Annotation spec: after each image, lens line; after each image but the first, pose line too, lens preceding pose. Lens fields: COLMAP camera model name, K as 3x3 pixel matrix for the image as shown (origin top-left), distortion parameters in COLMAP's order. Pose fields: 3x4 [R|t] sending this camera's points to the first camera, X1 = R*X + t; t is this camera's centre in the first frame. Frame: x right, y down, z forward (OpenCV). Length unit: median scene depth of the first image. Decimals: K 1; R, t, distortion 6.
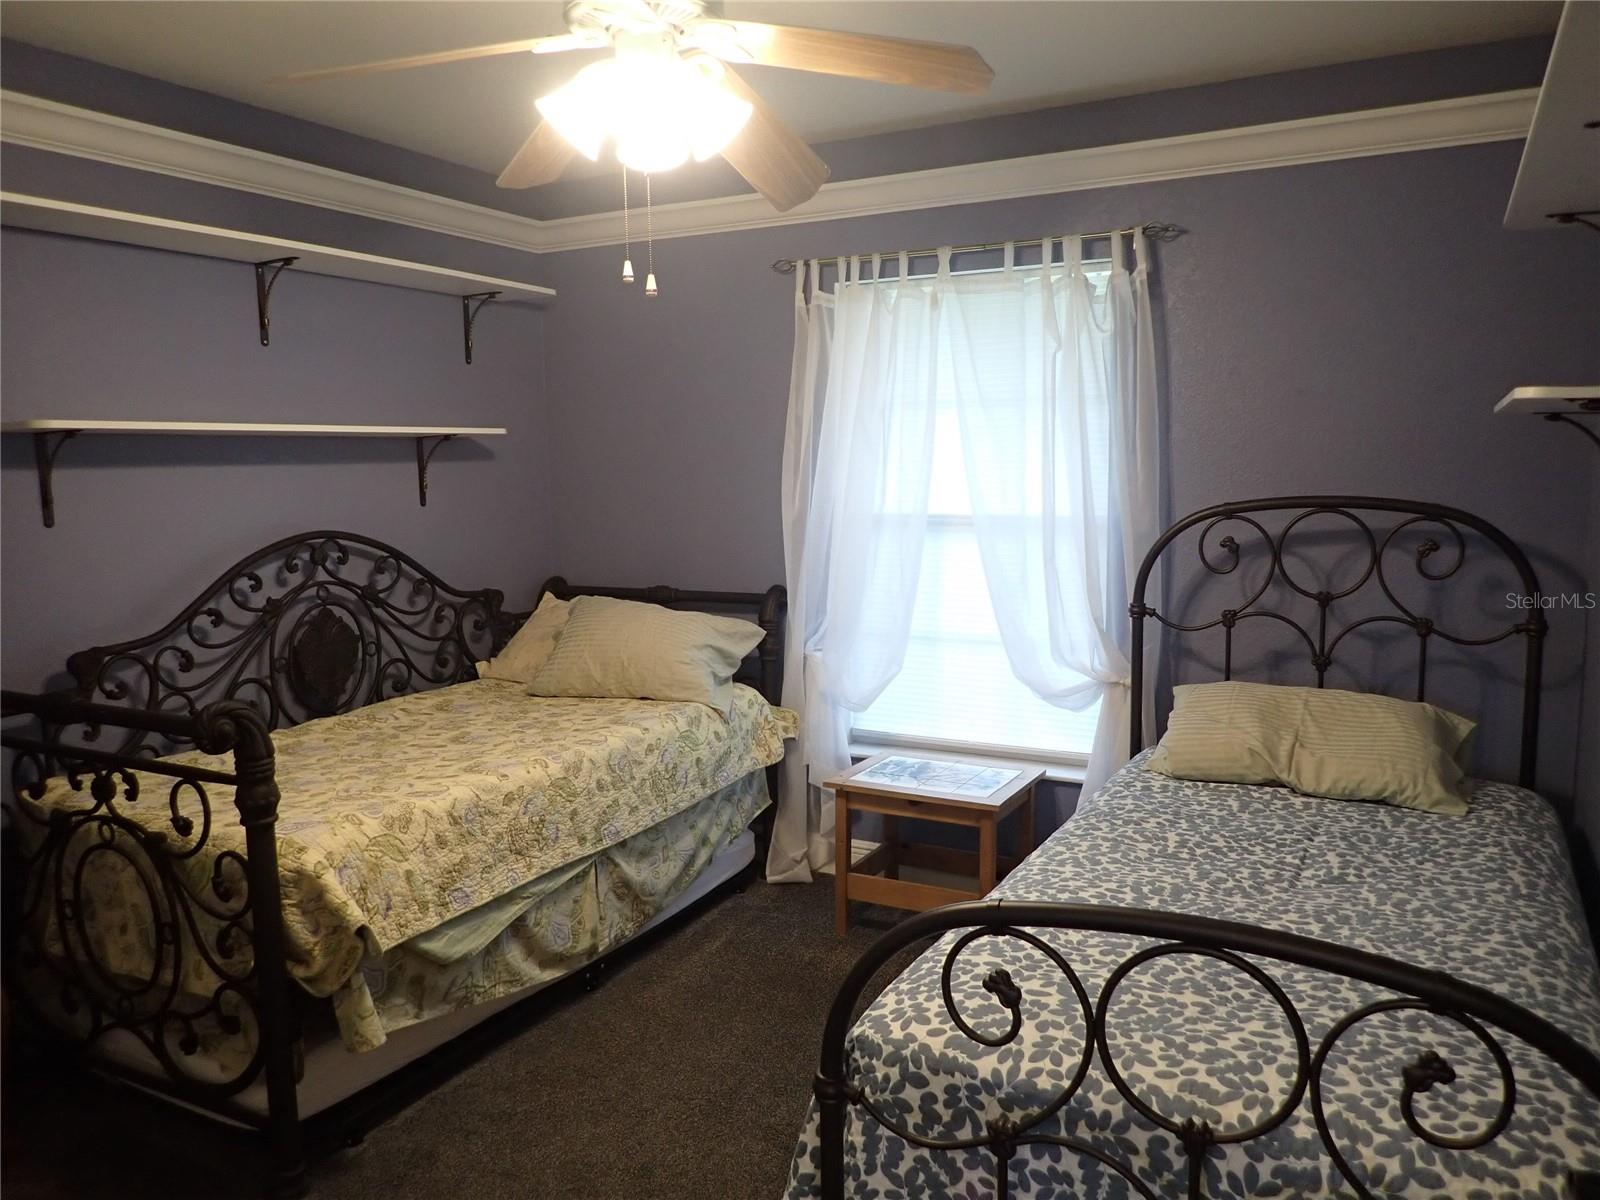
lens RADIAL K [[1193.0, 0, 797.0], [0, 1193.0, 602.3], [0, 0, 1]] dist [0.000506, -0.000117]
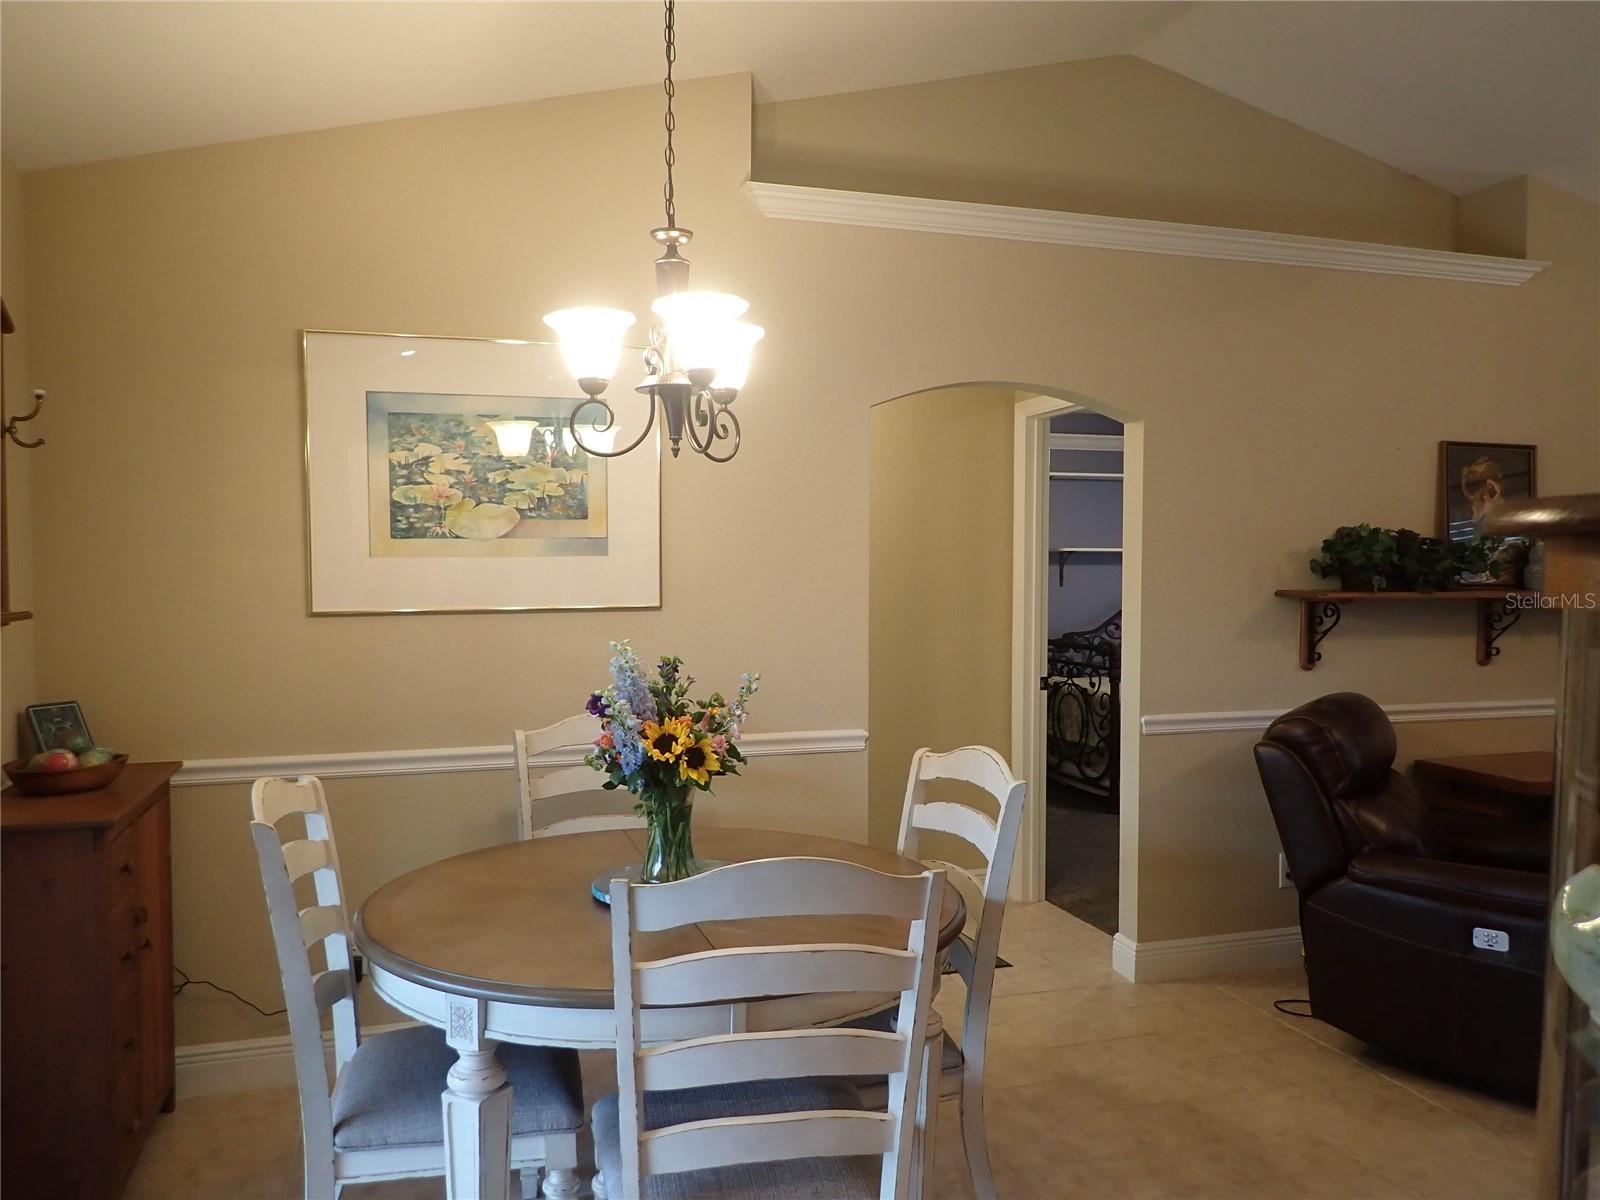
lens RADIAL K [[1193.0, 0, 794.6], [0, 1193.0, 607.0], [0, 0, 1]] dist [0.000506, -0.000117]
pose [[0.719396, 0.049420, -0.692840, 0.636662], [-0.099455, 0.994517, -0.032329, 0.102706], [0.687443, 0.092164, 0.720366, -1.062490]]
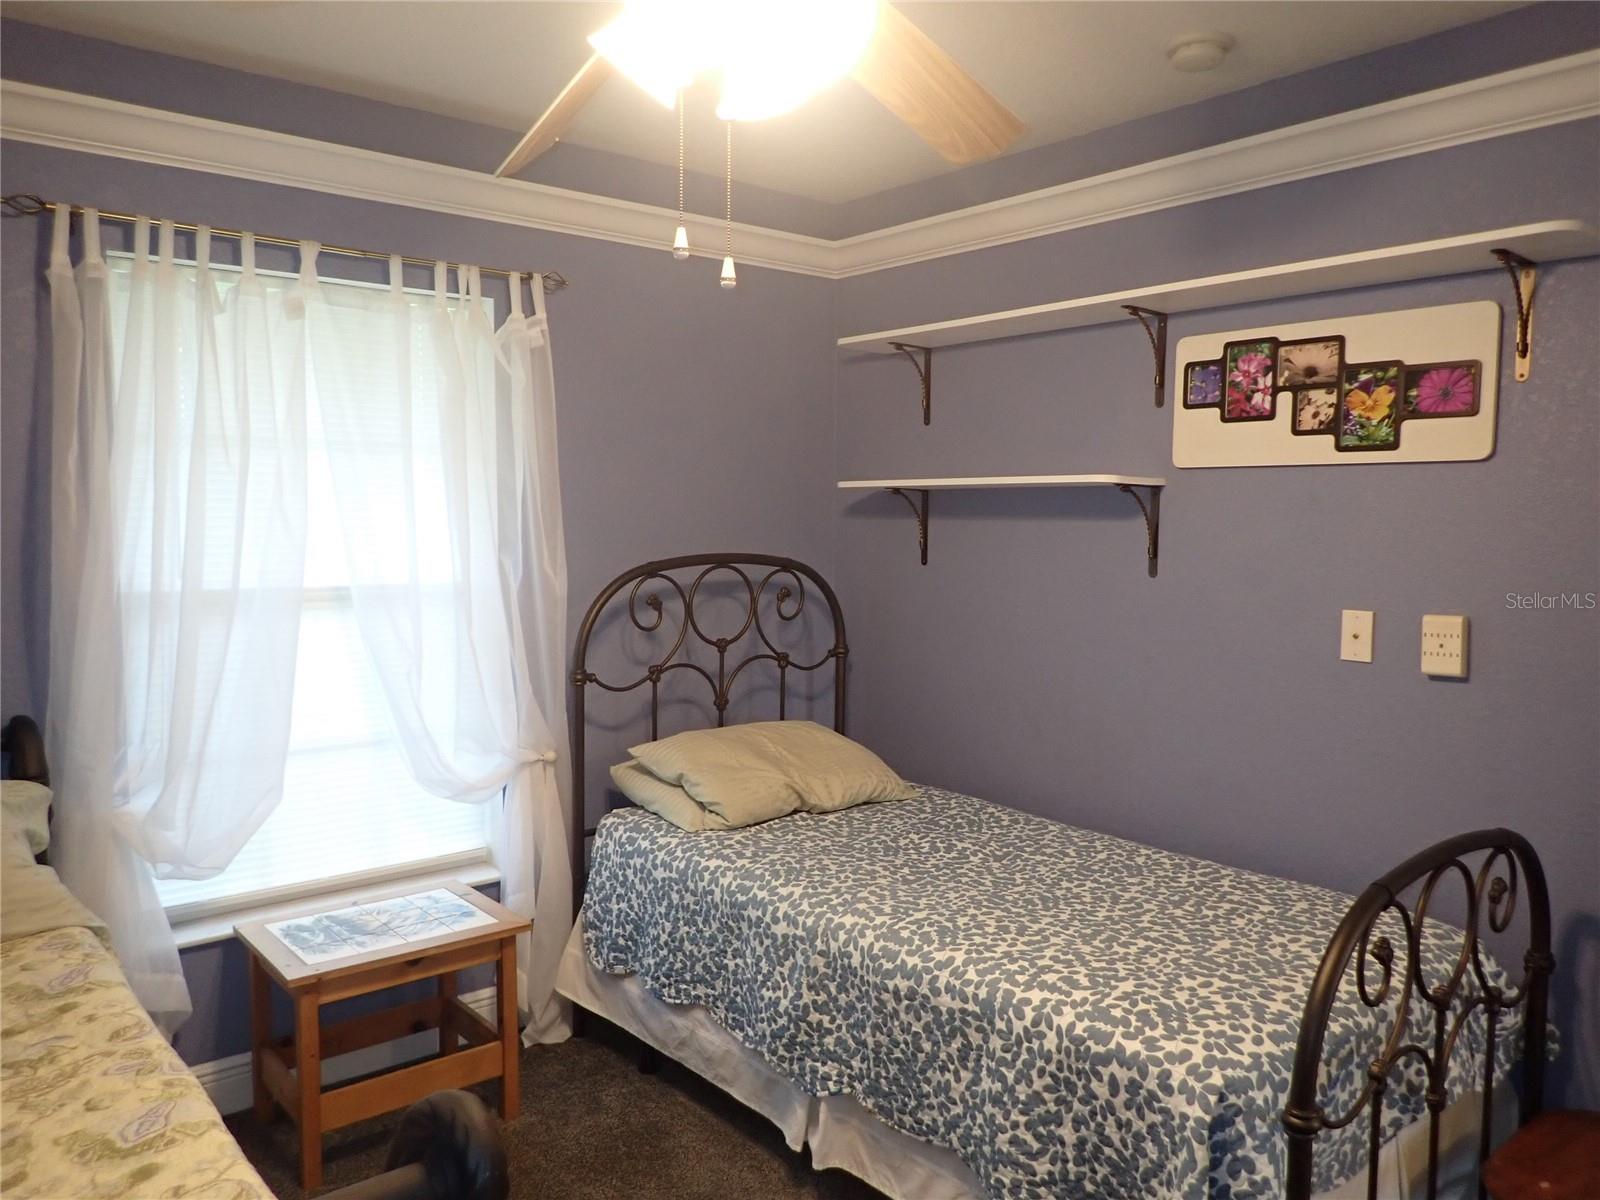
lens RADIAL K [[1193.0, 0, 793.9], [0, 1193.0, 602.6], [0, 0, 1]] dist [0.000506, -0.000117]
pose [[0.376072, -0.054810, 0.924968, -0.739324], [0.101447, 0.994684, 0.017695, -0.072747], [-0.921020, 0.087180, 0.379633, 0.672682]]
